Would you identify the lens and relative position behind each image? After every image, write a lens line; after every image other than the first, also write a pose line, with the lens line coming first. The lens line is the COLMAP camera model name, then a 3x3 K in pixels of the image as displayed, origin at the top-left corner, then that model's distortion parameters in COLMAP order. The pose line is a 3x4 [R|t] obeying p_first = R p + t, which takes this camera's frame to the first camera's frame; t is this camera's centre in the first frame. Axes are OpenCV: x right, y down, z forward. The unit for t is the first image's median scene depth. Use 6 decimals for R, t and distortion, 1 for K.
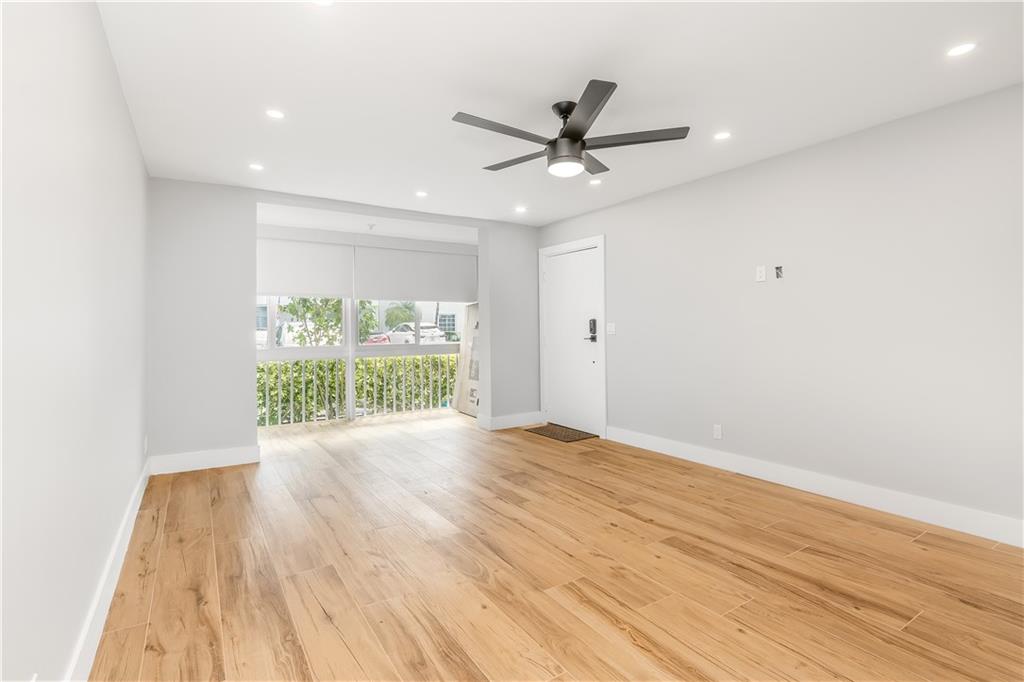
lens RADIAL K [[486.4, 0, 511.9], [0, 486.4, 313.1], [0, 0, 1]] dist [-0.003123, -0.000598]
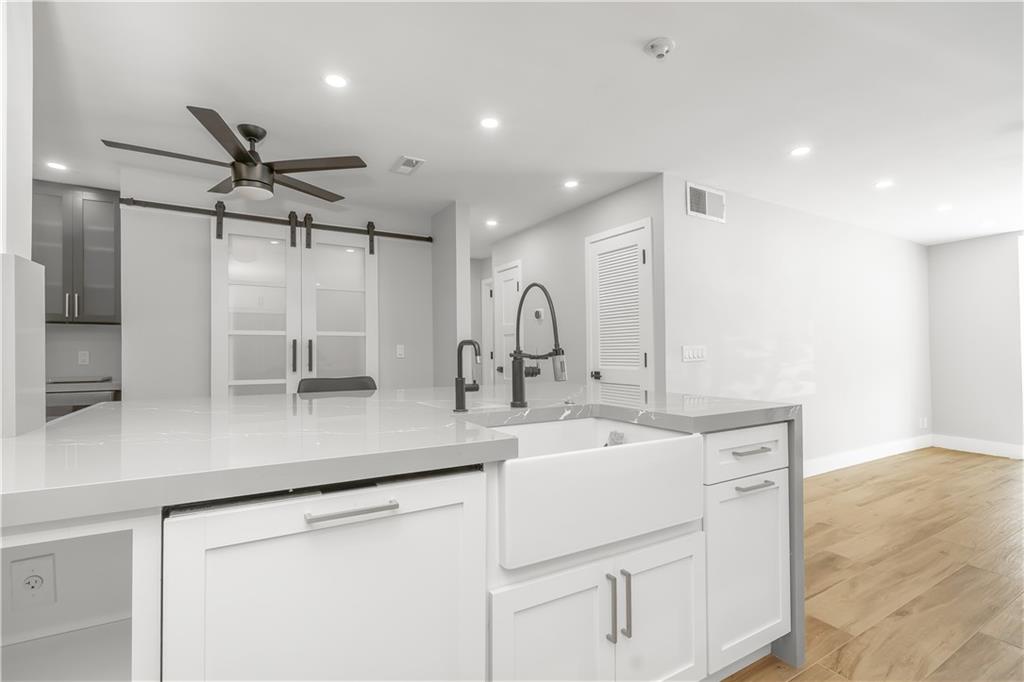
lens RADIAL K [[473.1, 0, 512.0], [0, 473.1, 341.0], [0, 0, 1]] dist [-0.001026, 0.000157]
pose [[-0.034016, -0.013849, -0.999325, 1.069987], [0.029951, 0.999441, -0.014870, -0.008539], [0.998972, -0.030437, -0.033582, -0.327790]]
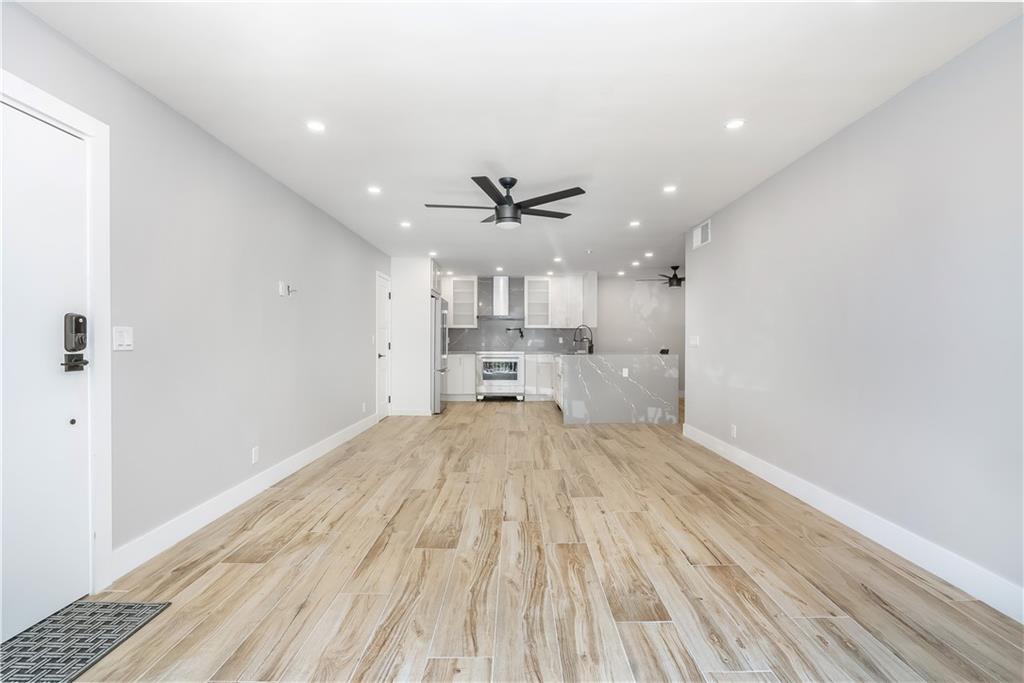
lens RADIAL K [[483.3, 0, 513.8], [0, 483.3, 345.0], [0, 0, 1]] dist [-0.021139, 0.000145]
pose [[-0.838173, 0.004650, 0.545385, -0.664613], [-0.008481, 0.999732, -0.021558, 0.082923], [-0.545339, -0.022695, -0.837908, 2.157766]]
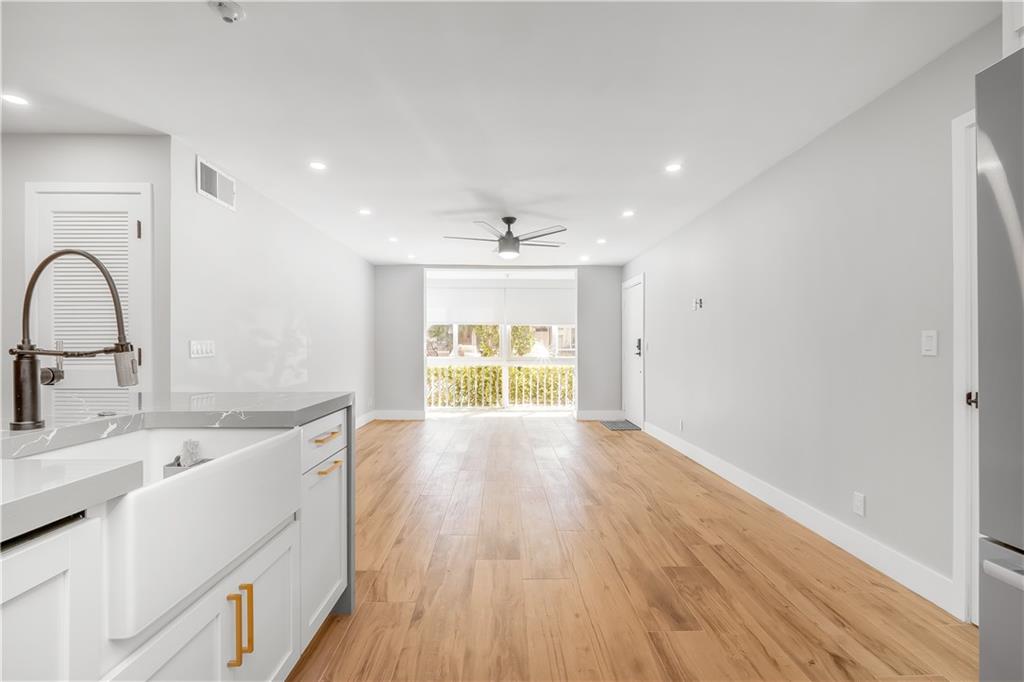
lens RADIAL K [[477.1, 0, 514.8], [0, 477.1, 346.8], [0, 0, 1]] dist [-0.006014, -0.000268]
pose [[0.853628, 0.009003, -0.520805, 1.030136], [0.007403, 0.999540, 0.029413, -0.012396], [0.520830, -0.028963, 0.853169, -0.472077]]
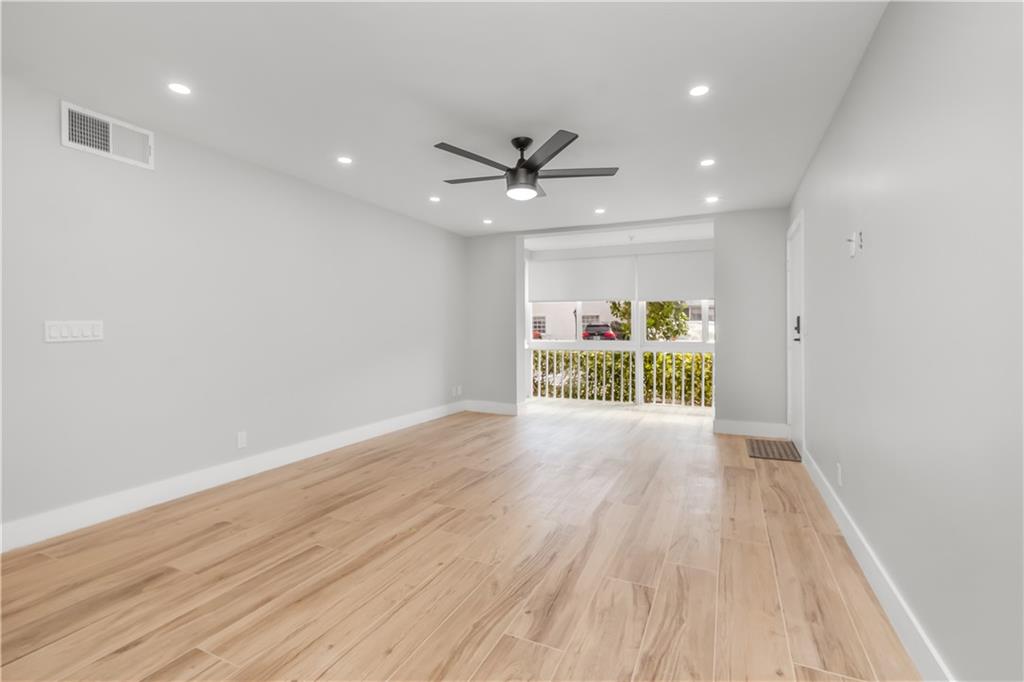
lens RADIAL K [[471.4, 0, 516.3], [0, 471.4, 325.4], [0, 0, 1]] dist [0.001859, 0.000599]
pose [[0.542039, 0.004781, -0.840340, 1.082576], [0.018643, 0.999669, 0.017713, 0.009600], [0.840147, -0.025268, 0.541770, 0.346901]]
